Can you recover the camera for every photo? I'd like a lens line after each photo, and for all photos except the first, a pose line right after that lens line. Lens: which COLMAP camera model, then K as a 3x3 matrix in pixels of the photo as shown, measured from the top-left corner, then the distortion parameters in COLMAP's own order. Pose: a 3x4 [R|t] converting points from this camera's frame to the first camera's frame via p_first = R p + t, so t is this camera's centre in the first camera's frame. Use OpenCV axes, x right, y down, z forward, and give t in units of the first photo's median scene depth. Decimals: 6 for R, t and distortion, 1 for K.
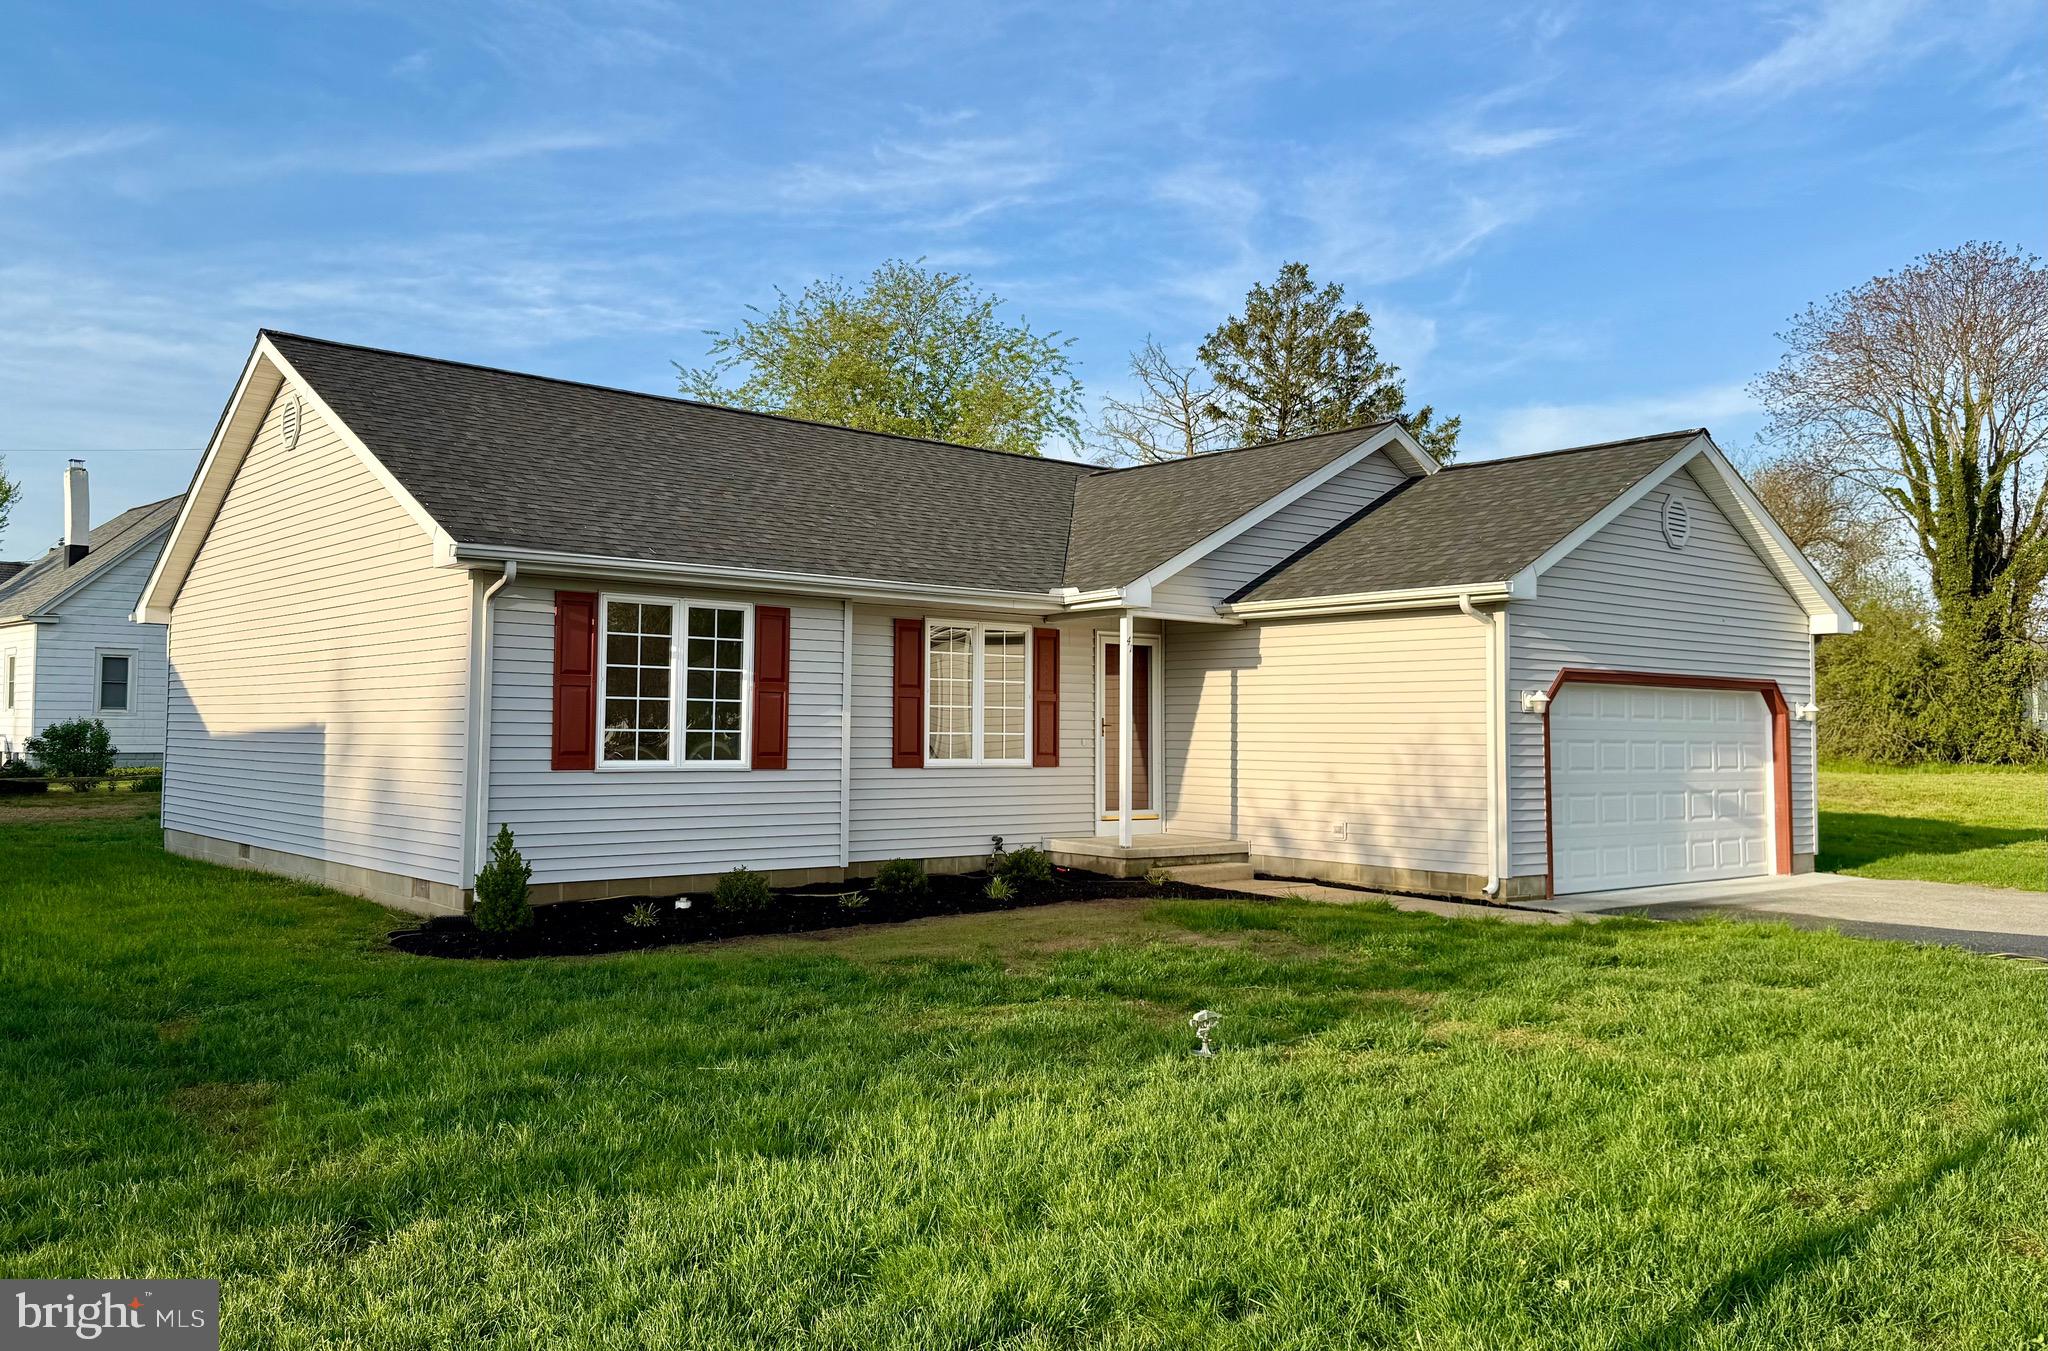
lens RADIAL K [[1593.5, 0, 950.2], [0, 1593.5, 656.8], [0, 0, 1]] dist [0.121653, 0.000991]
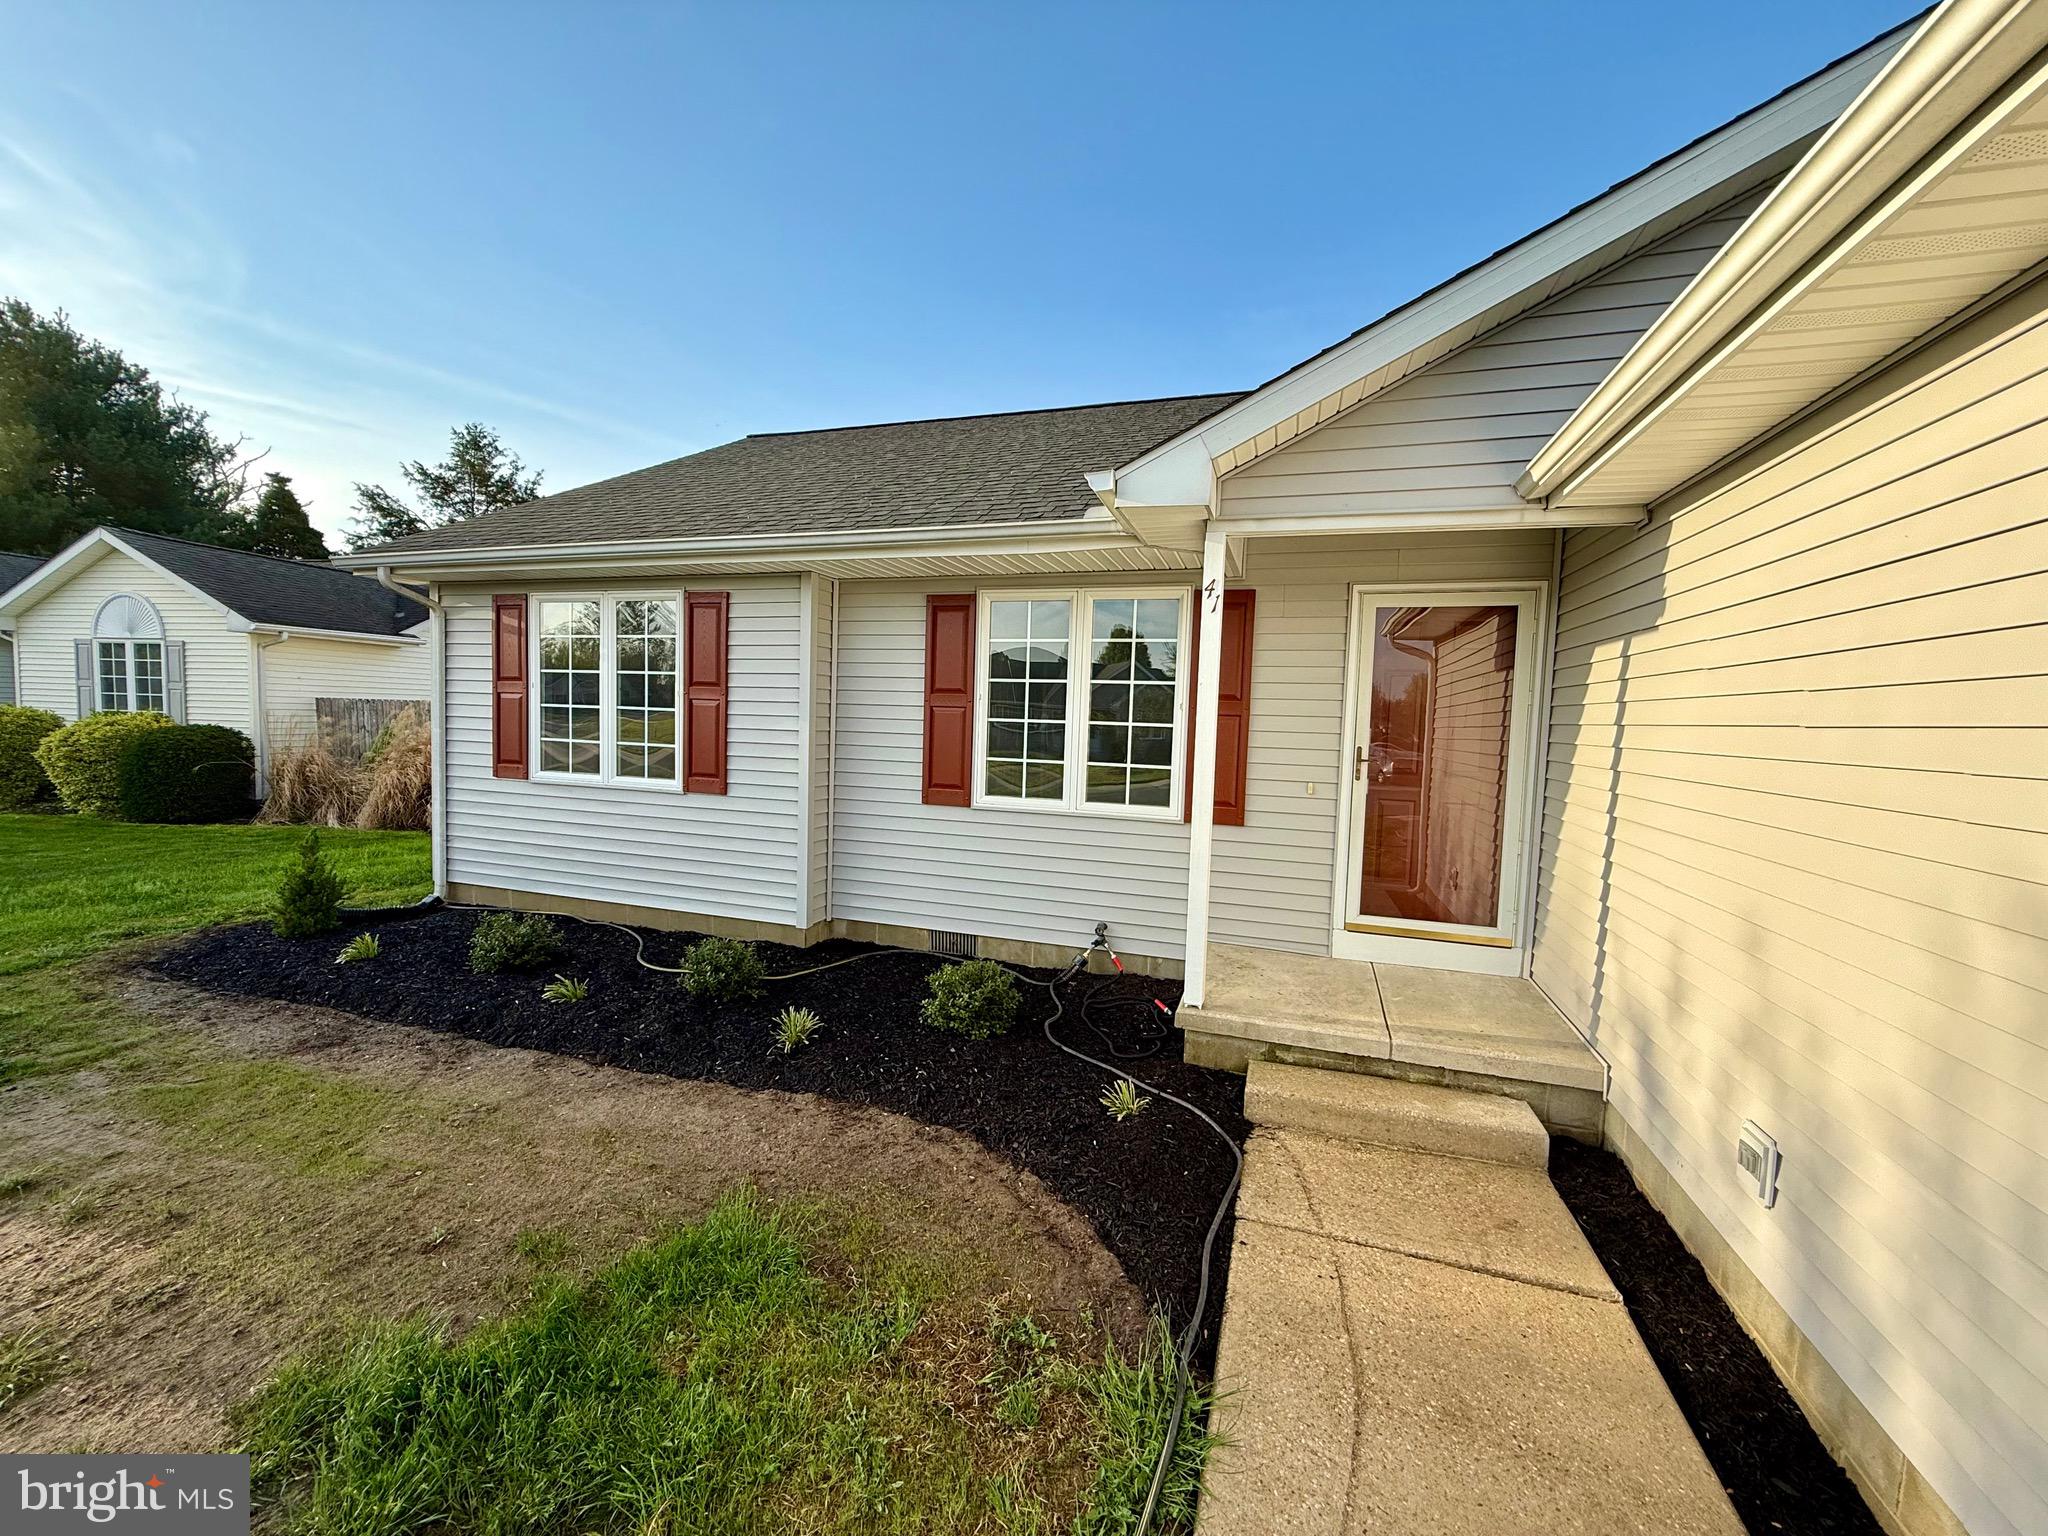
lens RADIAL K [[813.5, 0, 1019.2], [0, 813.5, 765.6], [0, 0, 1]] dist [-0.002199, 0.000374]
pose [[0.537180, 0.059446, -0.841370, 0.327232], [0.015915, 0.996621, 0.080576, 0.025340], [0.843318, -0.056674, 0.534419, 0.925065]]
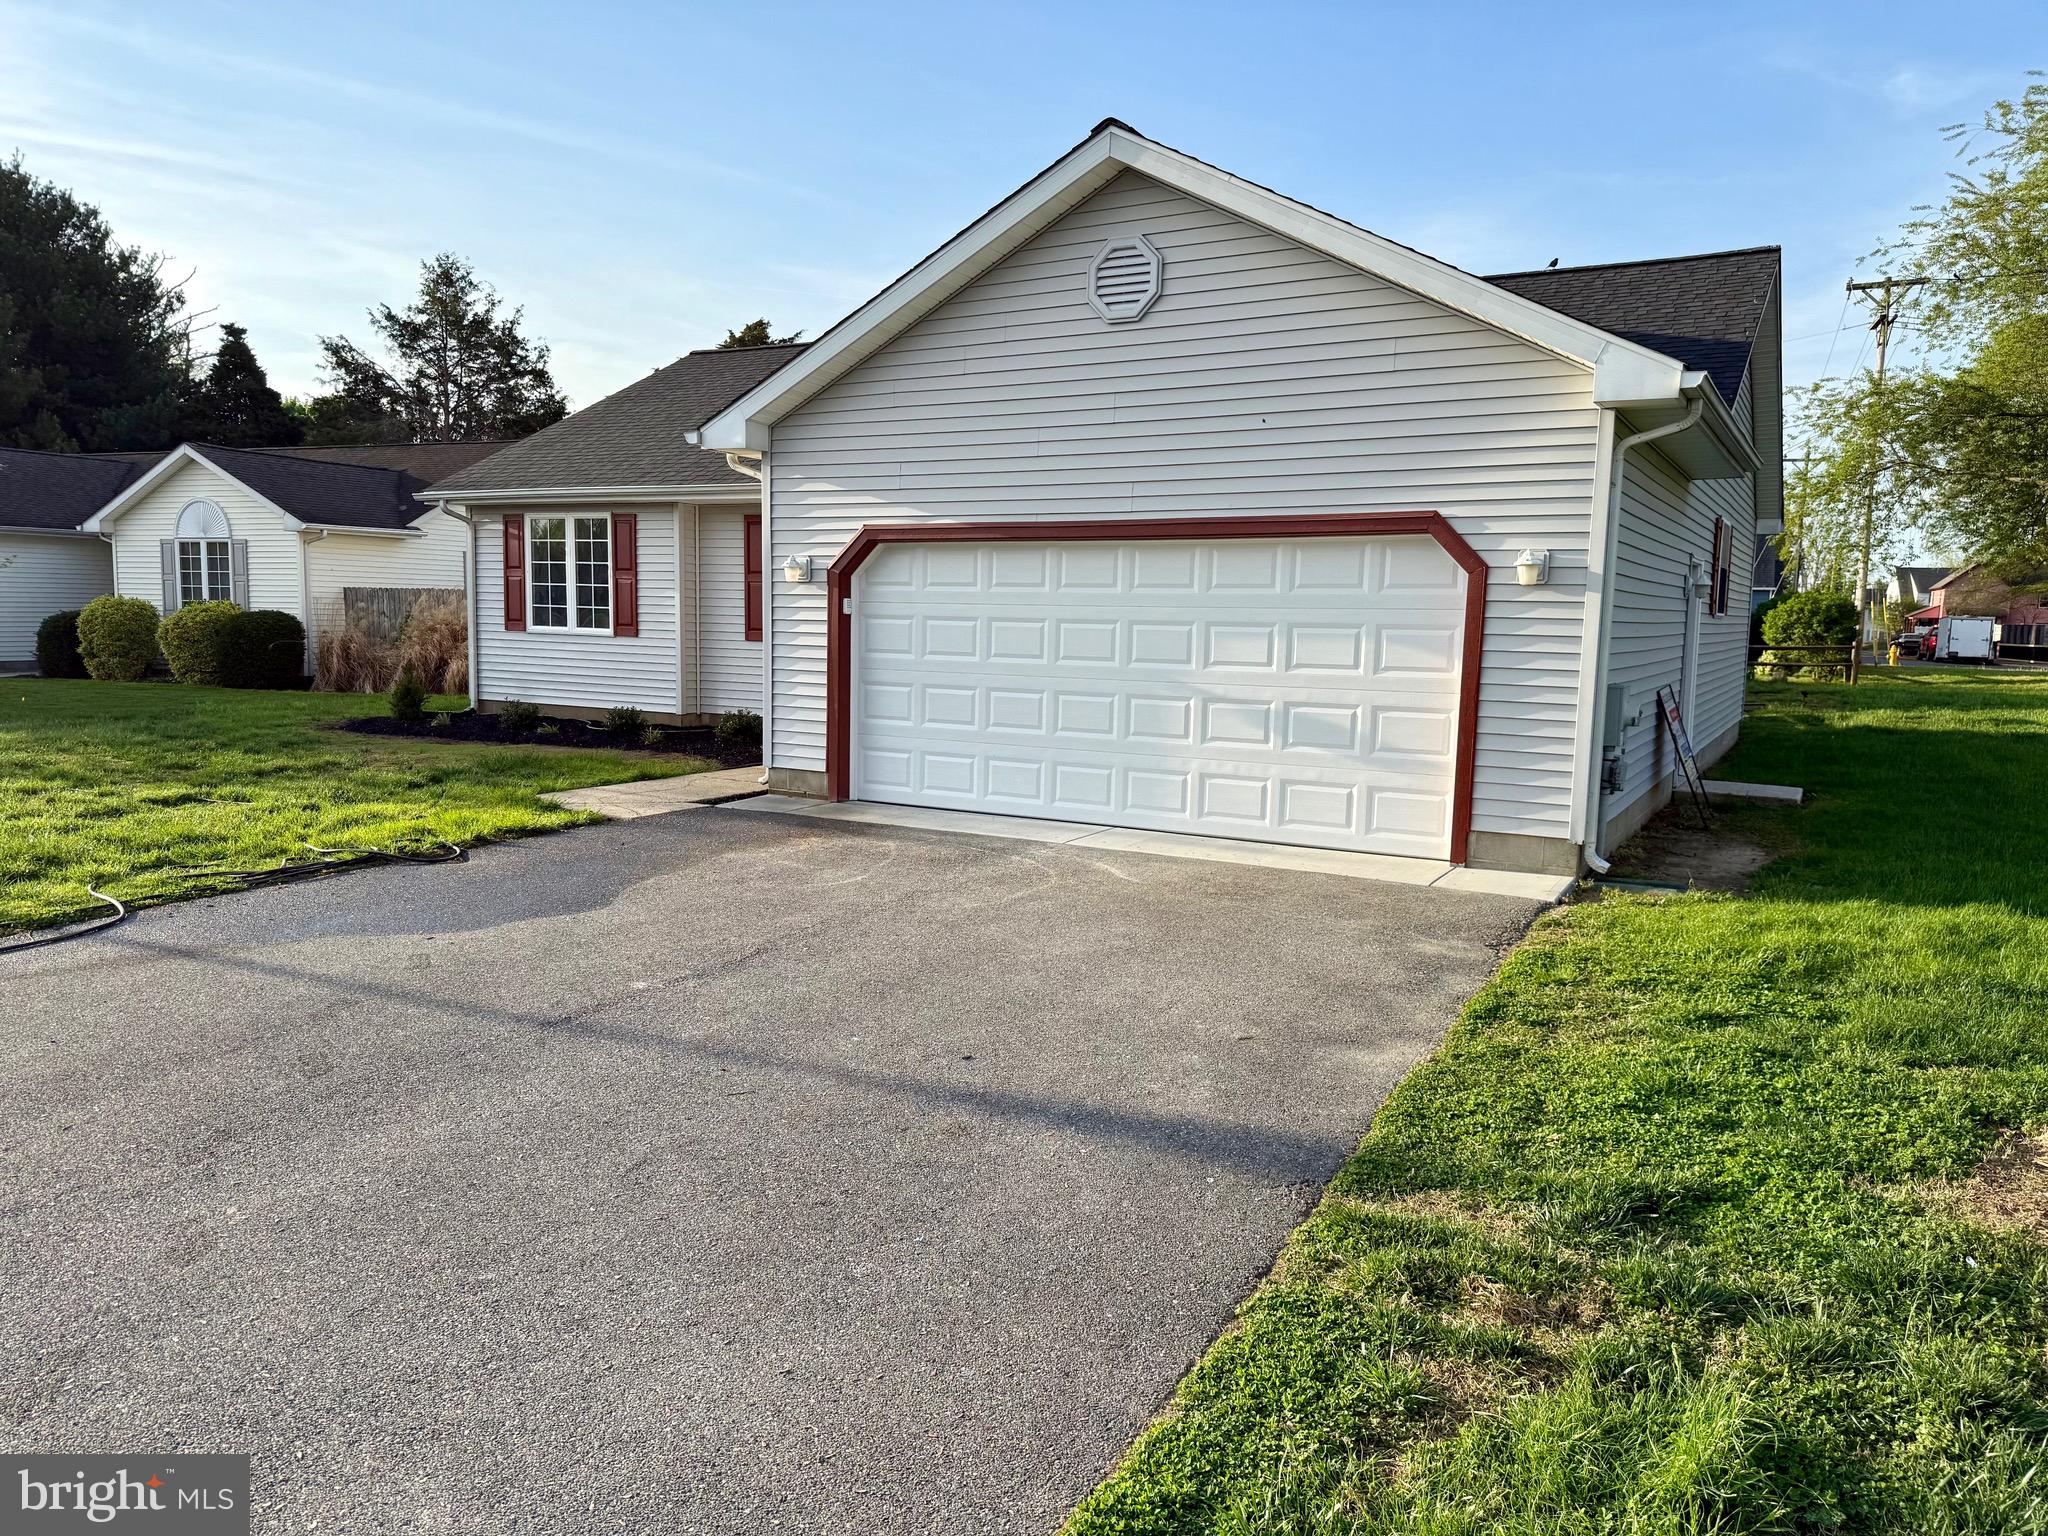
lens RADIAL K [[1430.6, 0, 1014.7], [0, 1430.6, 763.7], [0, 0, 1]] dist [0.046322, -0.064099]
pose [[0.357519, 0.096810, -0.928874, 1.154451], [0.030285, 0.992888, 0.115139, 0.048311], [0.933415, -0.069296, 0.352045, 0.883633]]
